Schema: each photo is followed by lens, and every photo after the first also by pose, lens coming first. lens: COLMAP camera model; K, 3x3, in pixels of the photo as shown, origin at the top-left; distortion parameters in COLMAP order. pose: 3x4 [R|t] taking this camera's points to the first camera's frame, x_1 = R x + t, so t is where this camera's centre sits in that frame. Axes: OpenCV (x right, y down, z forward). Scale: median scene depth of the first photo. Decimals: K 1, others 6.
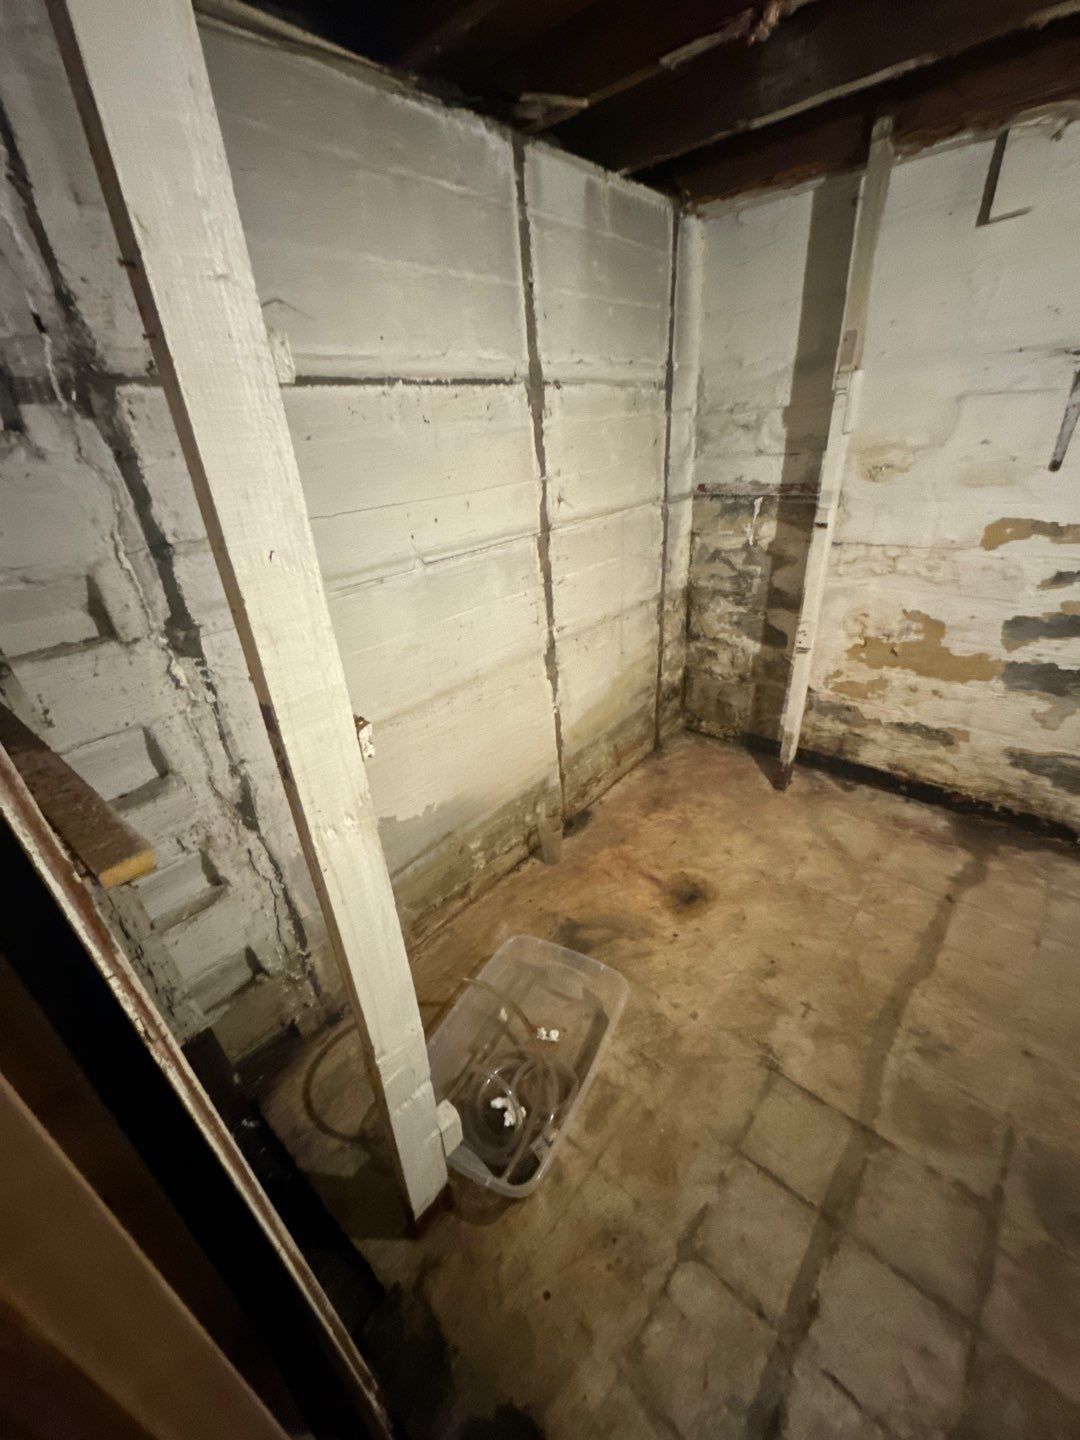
lens RADIAL K [[573.5, 0, 540.0], [0, 573.5, 720.0], [0, 0, 1]] dist [-0.002018, -0.000303]
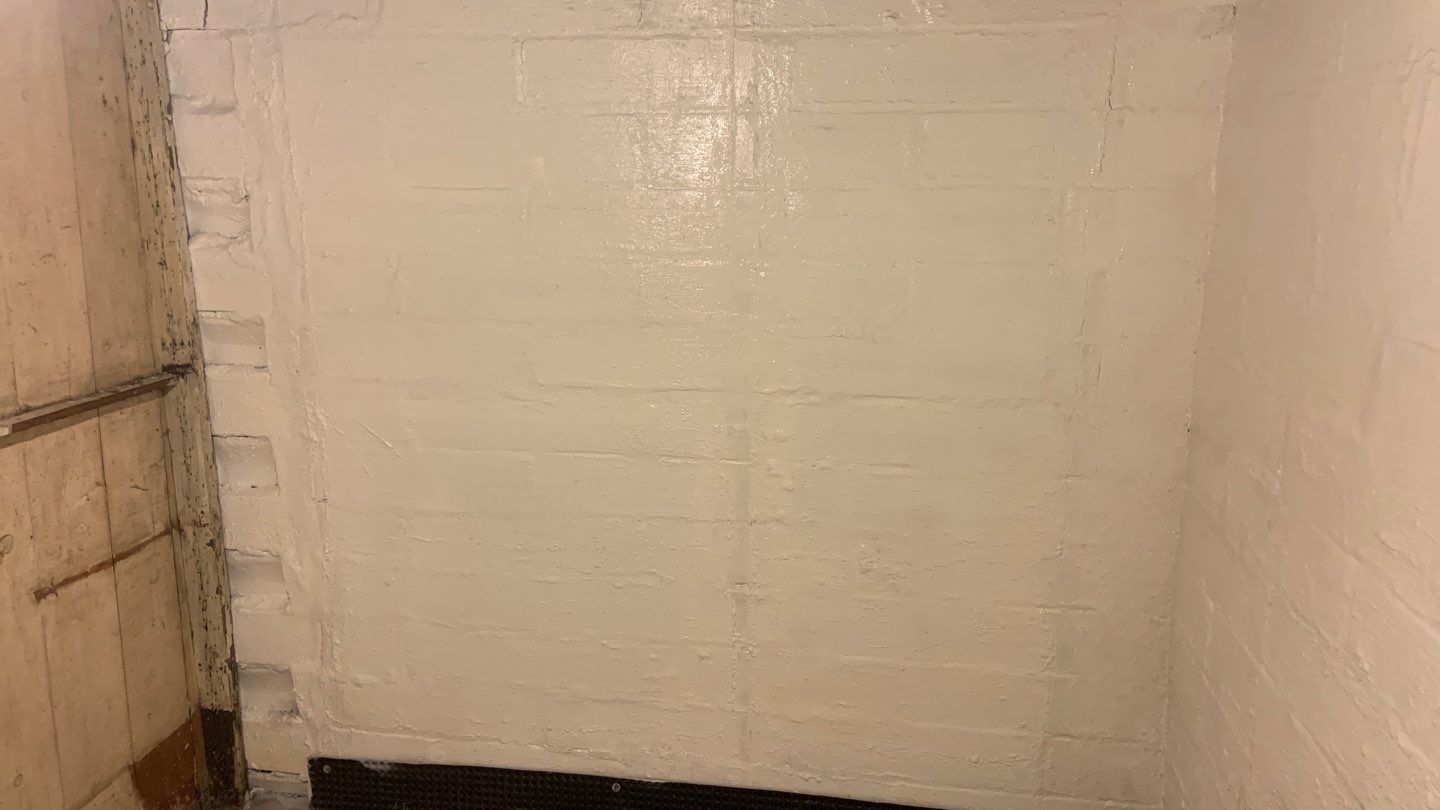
lens RADIAL K [[1087.4, 0, 715.4], [0, 1087.4, 396.7], [0, 0, 1]] dist [0.119720, -0.149587]
pose [[0.518009, 0.241927, -0.820450, 1.328480], [-0.425550, 0.904933, -0.001842, -0.360407], [0.742006, 0.350096, 0.571716, 0.213021]]
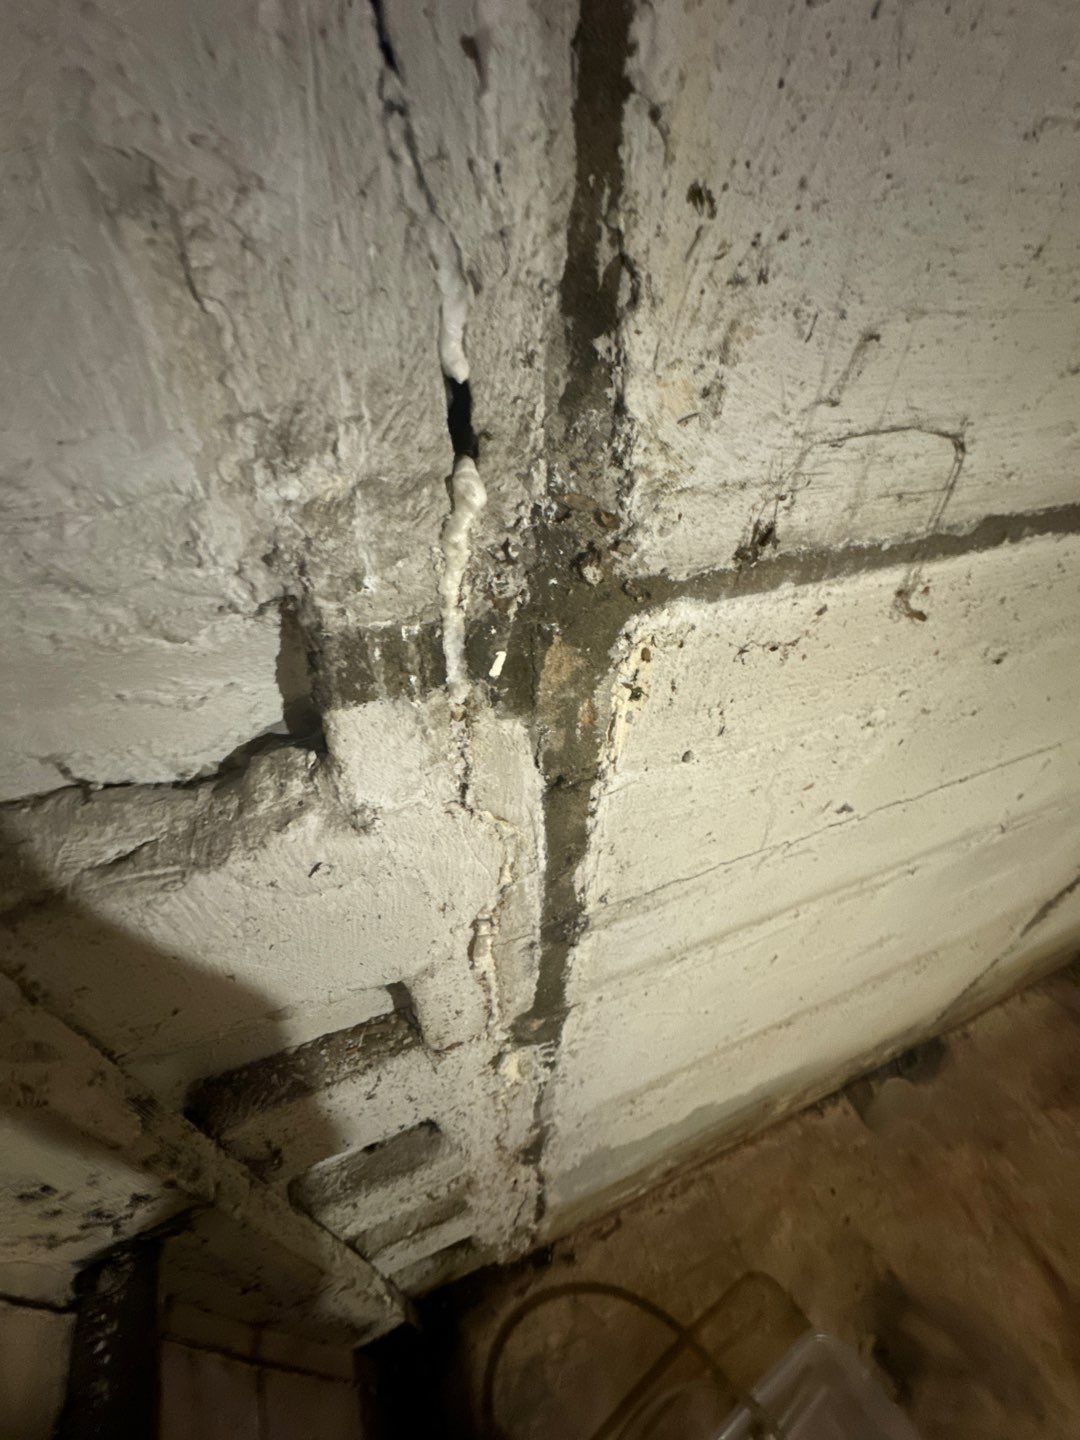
lens RADIAL K [[573.5, 0, 540.0], [0, 573.5, 720.0], [0, 0, 1]] dist [-0.002018, -0.000303]
pose [[0.884080, 0.356883, -0.301724, -0.410764], [-0.280928, 0.921794, 0.267162, -0.363640], [0.373473, -0.151430, 0.915198, 0.437804]]
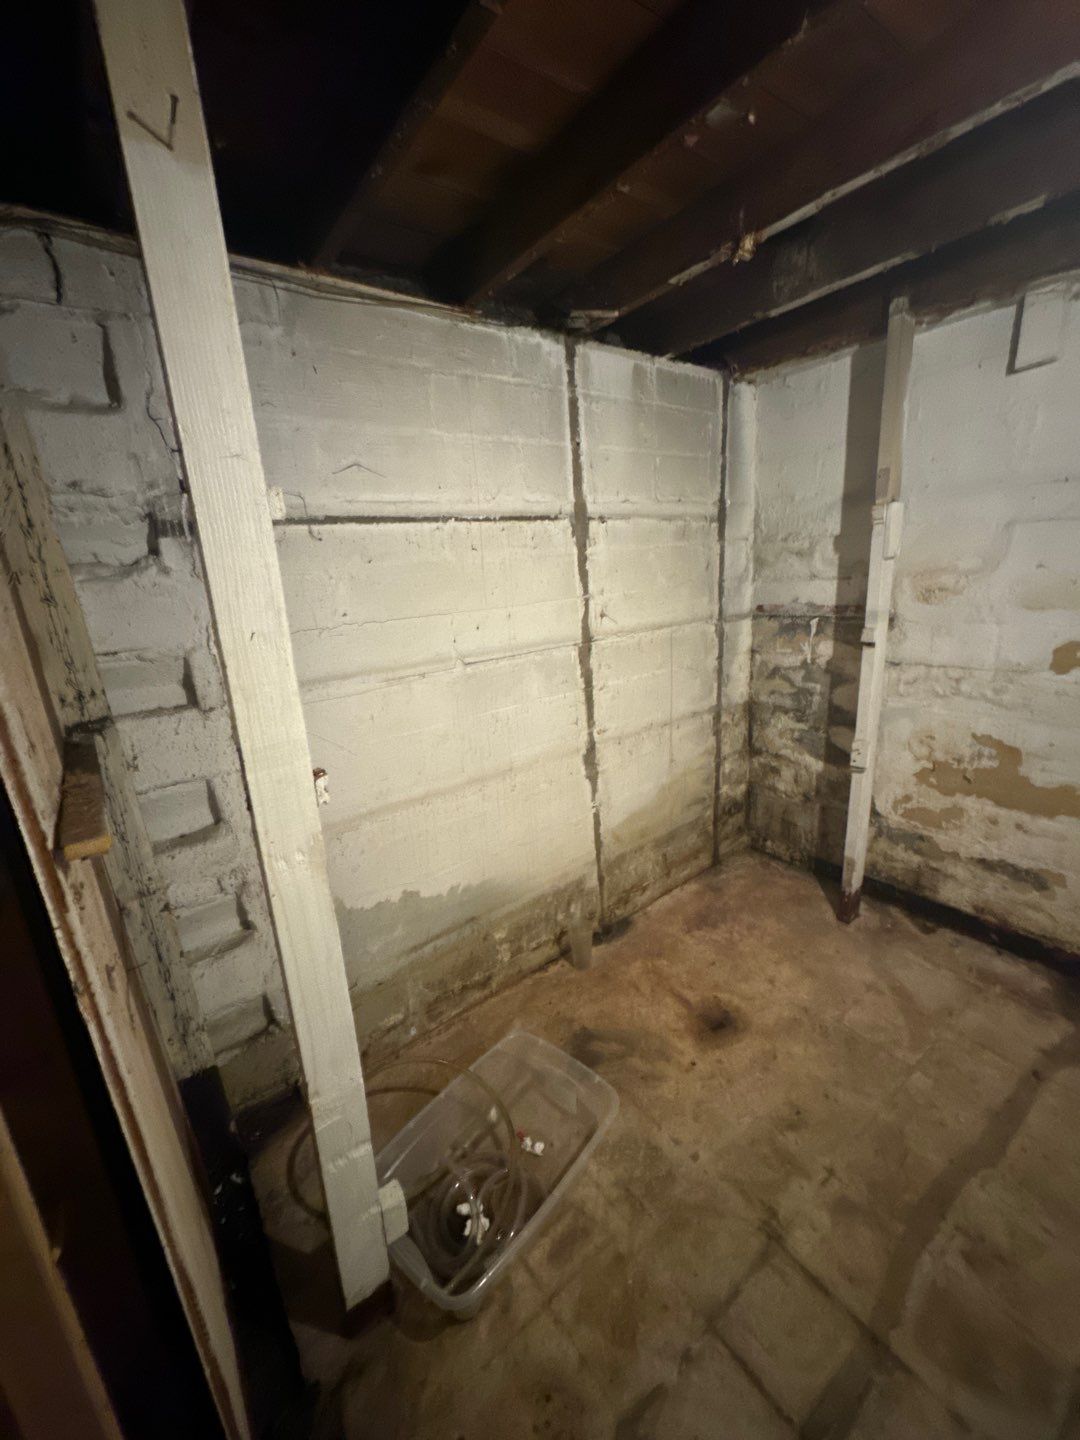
lens RADIAL K [[573.5, 0, 540.0], [0, 573.5, 720.0], [0, 0, 1]] dist [-0.002018, -0.000303]
pose [[0.977159, 0.054515, -0.205399, 0.182422], [-0.093810, 0.977921, -0.186737, 0.036314], [0.190684, 0.201740, 0.960698, -0.050065]]
